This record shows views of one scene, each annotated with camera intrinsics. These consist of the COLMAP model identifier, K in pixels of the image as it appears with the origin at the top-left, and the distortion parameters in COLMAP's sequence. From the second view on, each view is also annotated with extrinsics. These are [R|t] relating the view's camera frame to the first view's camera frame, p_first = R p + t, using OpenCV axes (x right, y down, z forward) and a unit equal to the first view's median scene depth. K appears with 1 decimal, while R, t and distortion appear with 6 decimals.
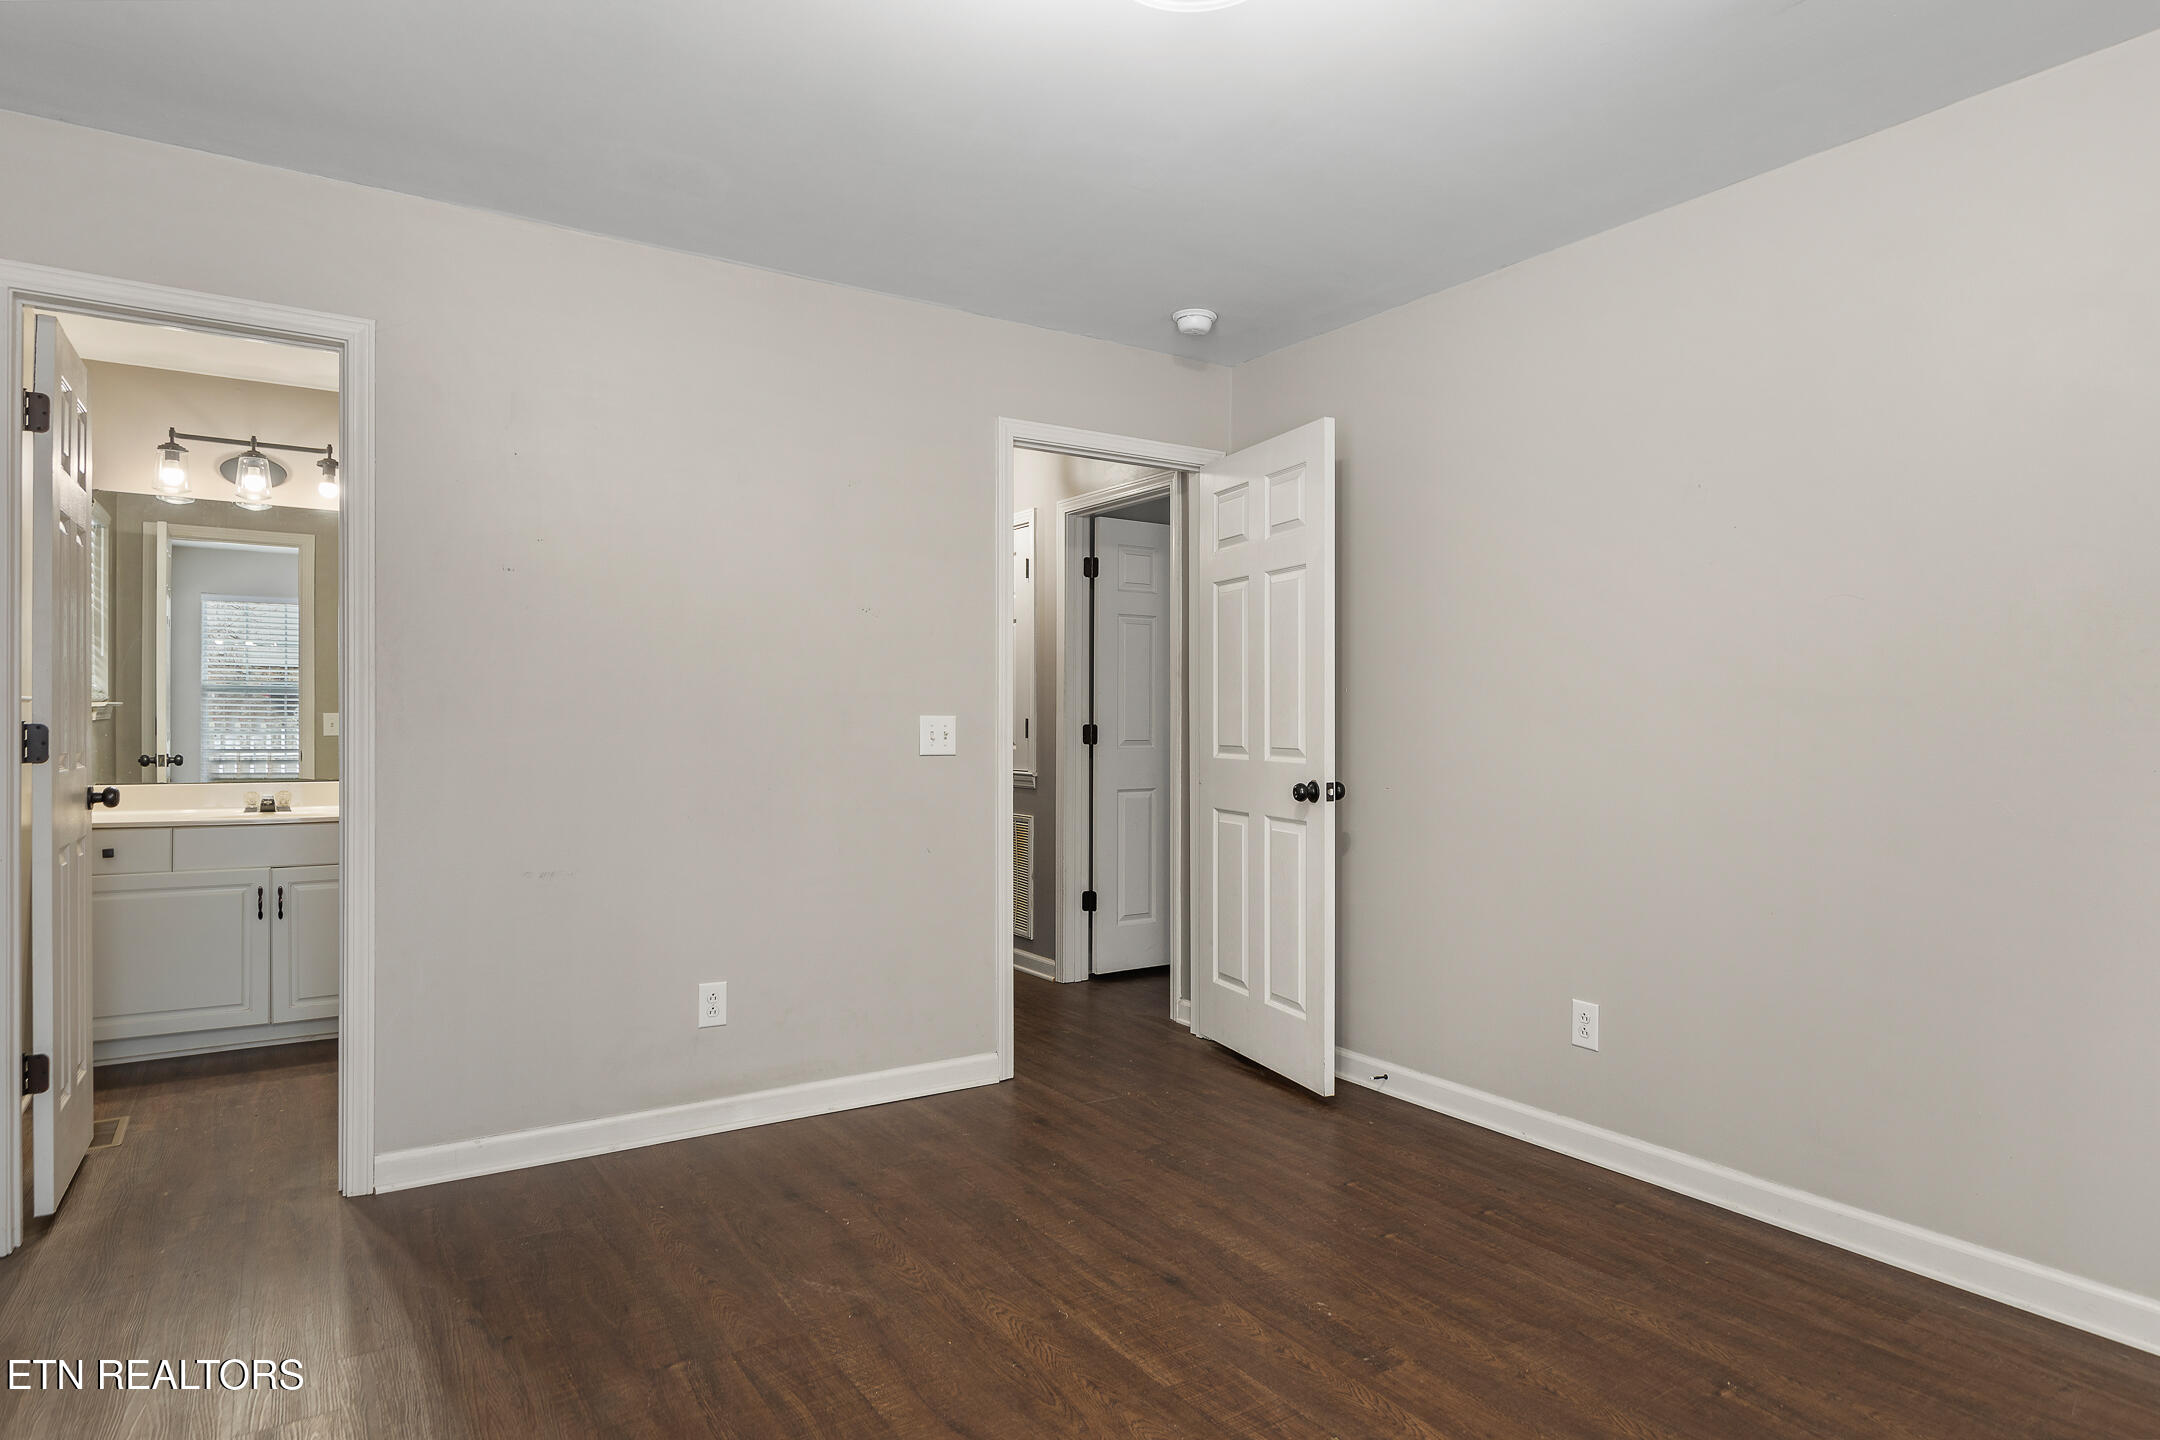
lens RADIAL K [[1257.4, 0, 1080.0], [0, 1257.4, 720.0], [0, 0, 1]] dist [0.004866, 0.000885]
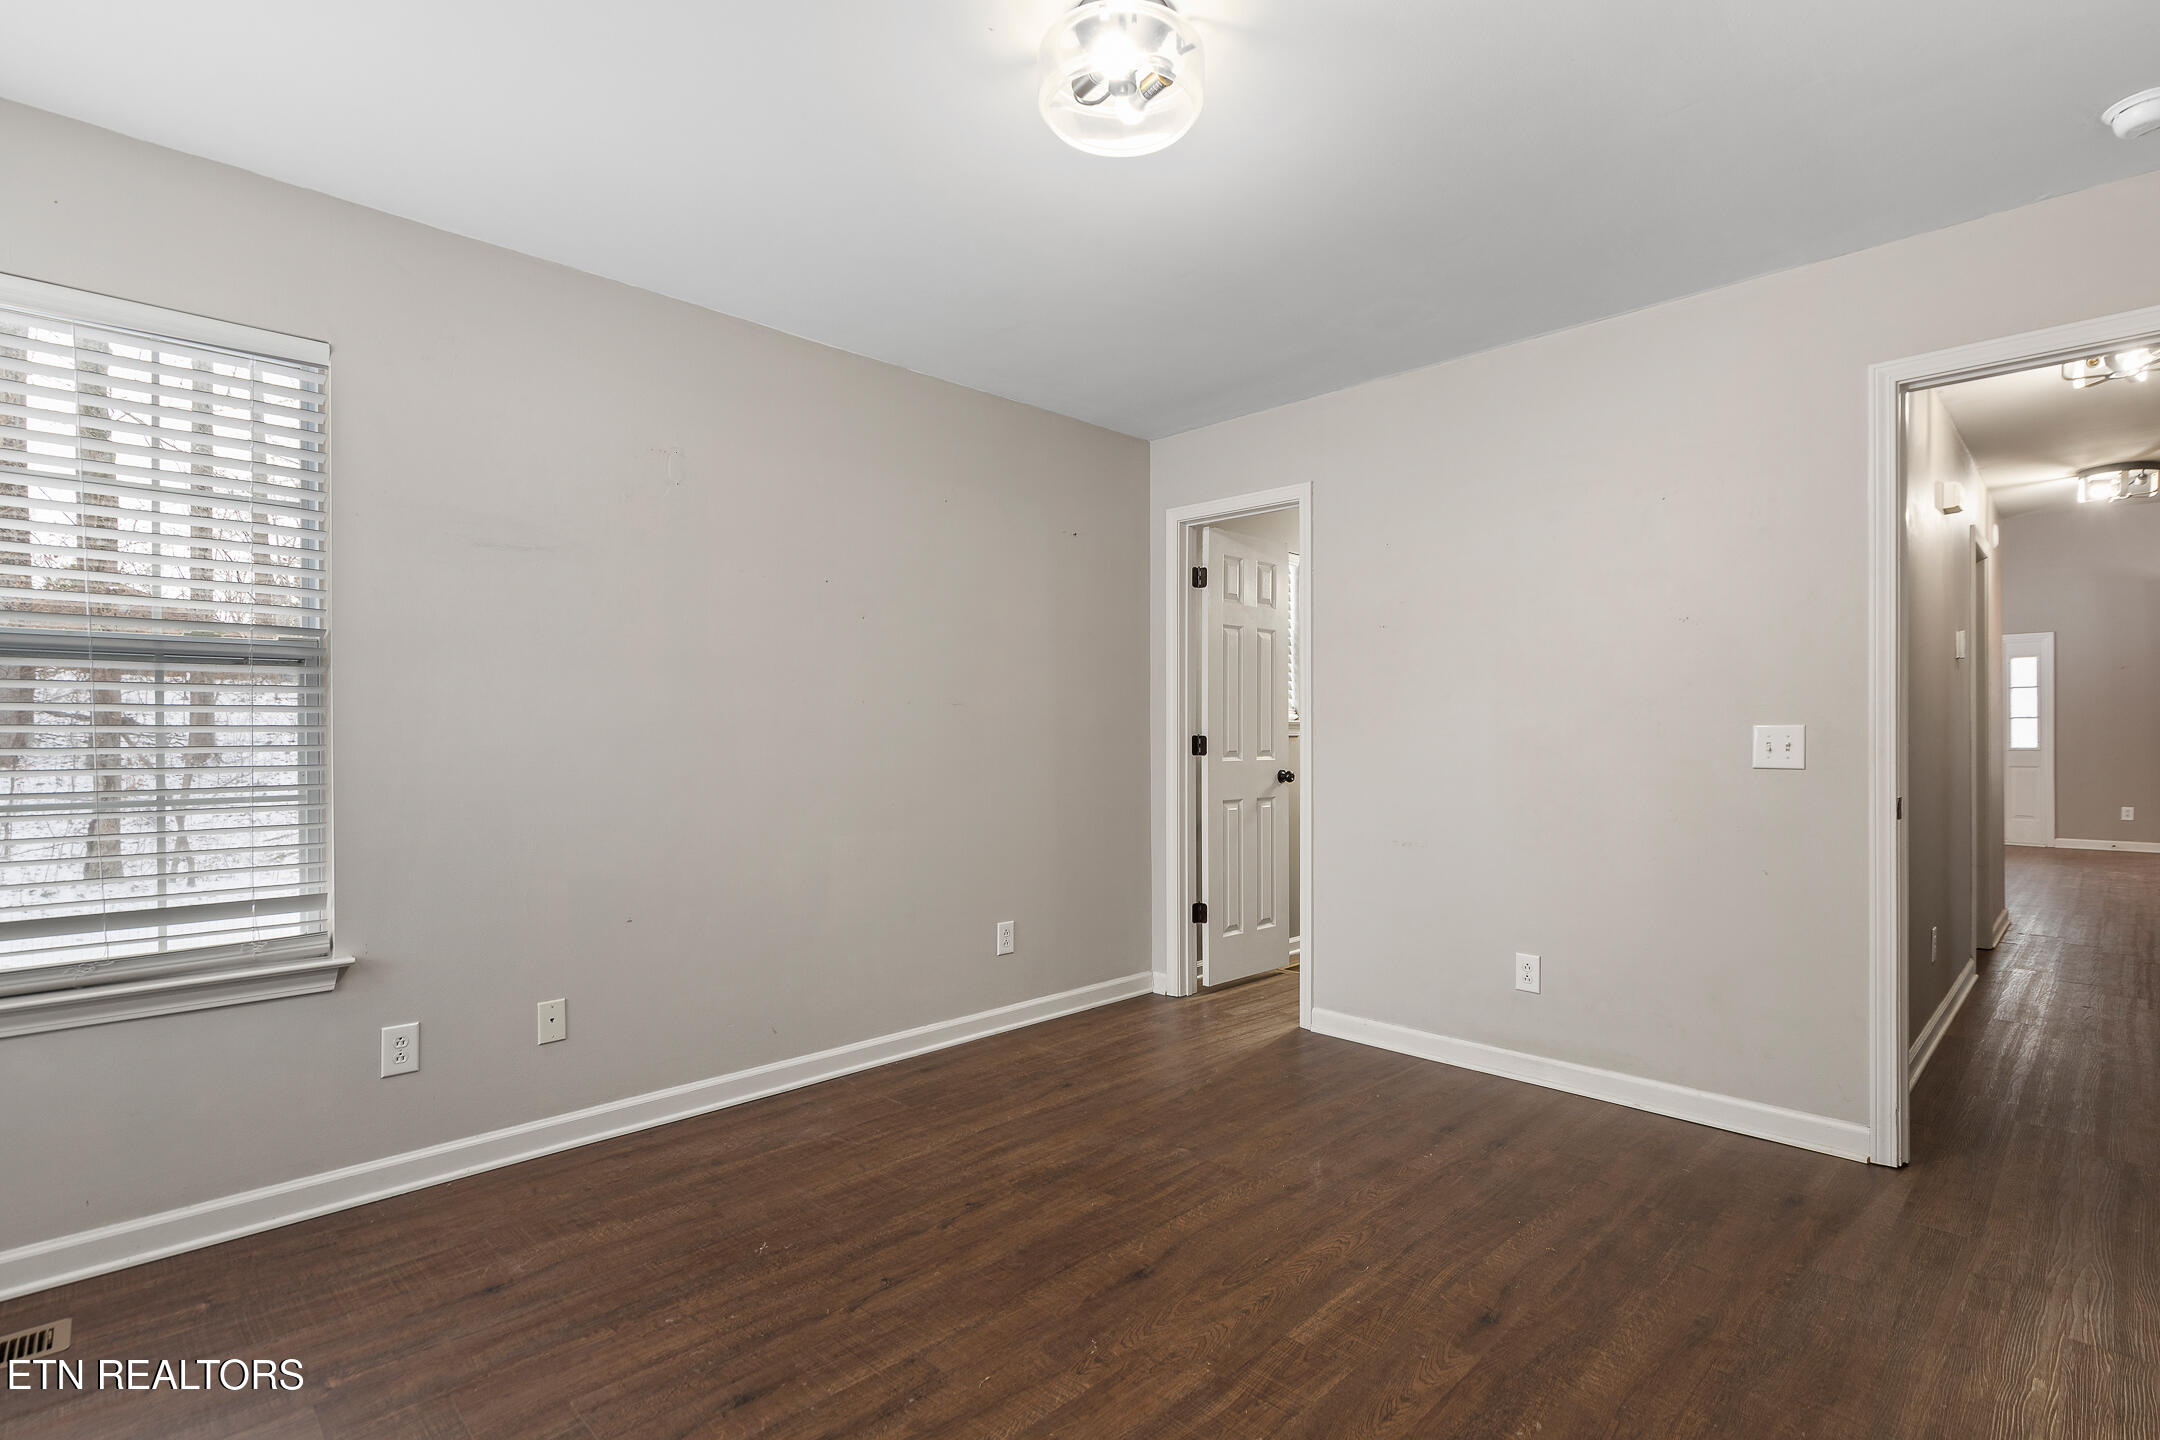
lens RADIAL K [[1023.8, 0, 1084.5], [0, 1023.8, 732.3], [0, 0, 1]] dist [-0.000593, 0.000004]
pose [[0.196150, -0.006940, -0.980549, 0.679799], [0.001173, 0.999976, -0.006842, 0.008962], [0.980573, 0.000192, 0.196153, 0.489239]]
